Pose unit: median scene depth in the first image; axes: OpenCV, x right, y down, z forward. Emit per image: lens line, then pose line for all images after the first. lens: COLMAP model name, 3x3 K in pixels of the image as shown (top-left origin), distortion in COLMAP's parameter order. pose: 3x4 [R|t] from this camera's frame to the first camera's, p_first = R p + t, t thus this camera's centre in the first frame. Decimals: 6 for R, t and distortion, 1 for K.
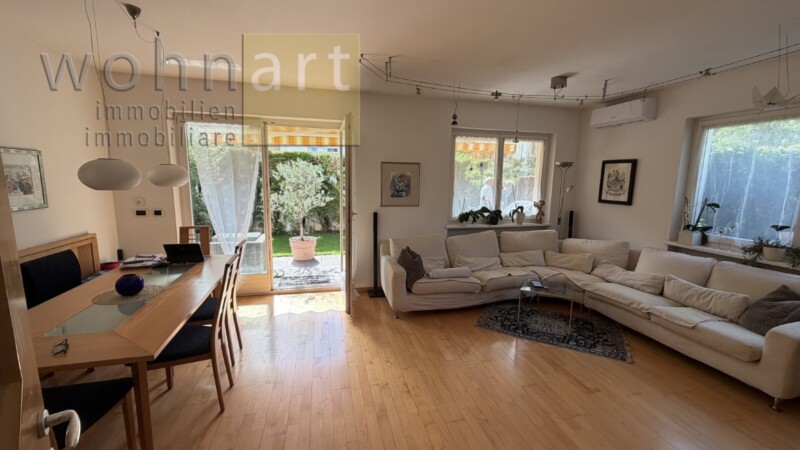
lens RADIAL K [[317.2, 0, 399.8], [0, 317.2, 224.6], [0, 0, 1]] dist [0.003324, -0.000550]
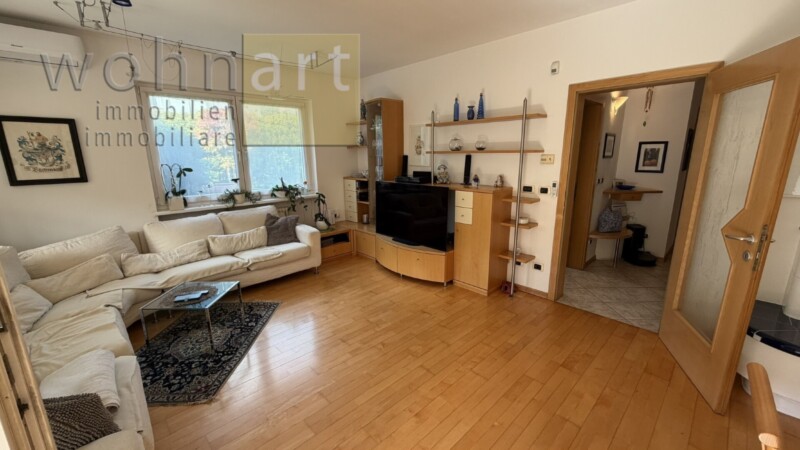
lens RADIAL K [[317.2, 0, 399.4], [0, 317.2, 222.7], [0, 0, 1]] dist [0.003324, -0.000550]
pose [[-0.487513, -0.204540, 0.848819, -0.353918], [0.127446, 0.945090, 0.300936, -0.120033], [-0.863764, 0.254889, -0.434676, 0.839789]]
